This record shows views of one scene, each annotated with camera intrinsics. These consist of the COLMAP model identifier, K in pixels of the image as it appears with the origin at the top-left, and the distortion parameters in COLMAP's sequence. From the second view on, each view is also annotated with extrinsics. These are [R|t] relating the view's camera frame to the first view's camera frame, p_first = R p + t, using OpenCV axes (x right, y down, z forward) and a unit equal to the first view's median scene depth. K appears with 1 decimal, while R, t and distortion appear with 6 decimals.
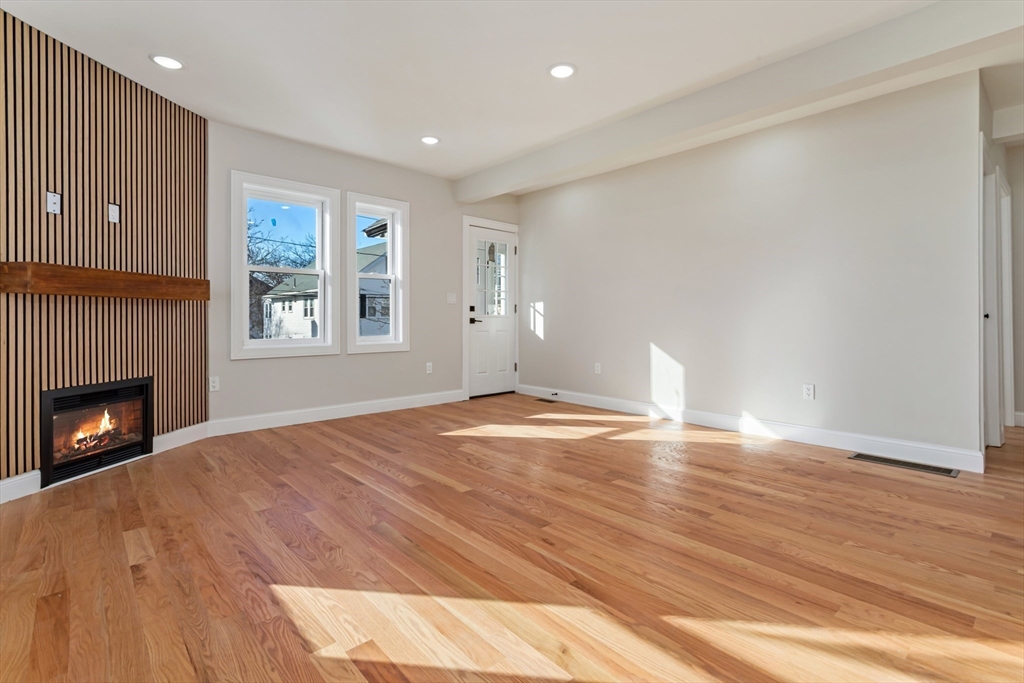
lens RADIAL K [[493.6, 0, 522.6], [0, 493.6, 314.4], [0, 0, 1]] dist [-0.003153, 0.003272]
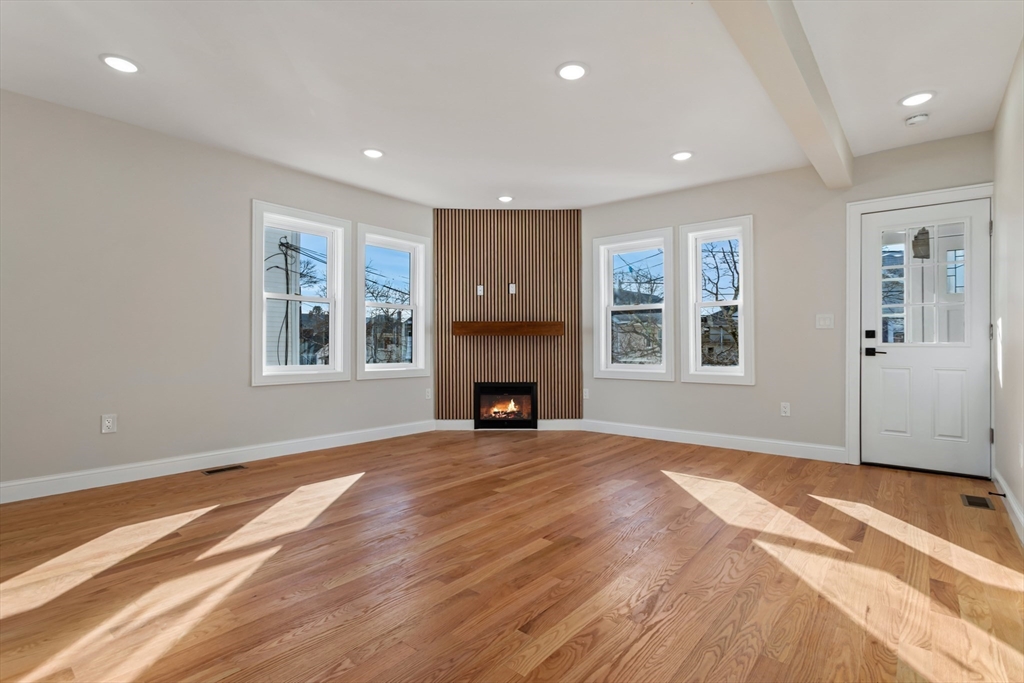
lens RADIAL K [[493.6, 0, 512.0], [0, 493.6, 341.1], [0, 0, 1]] dist [-0.003153, 0.003272]
pose [[0.124267, -0.009812, -0.992200, 0.818359], [0.006287, 0.999939, -0.009101, 0.001614], [0.992229, -0.005107, 0.124321, 0.667861]]
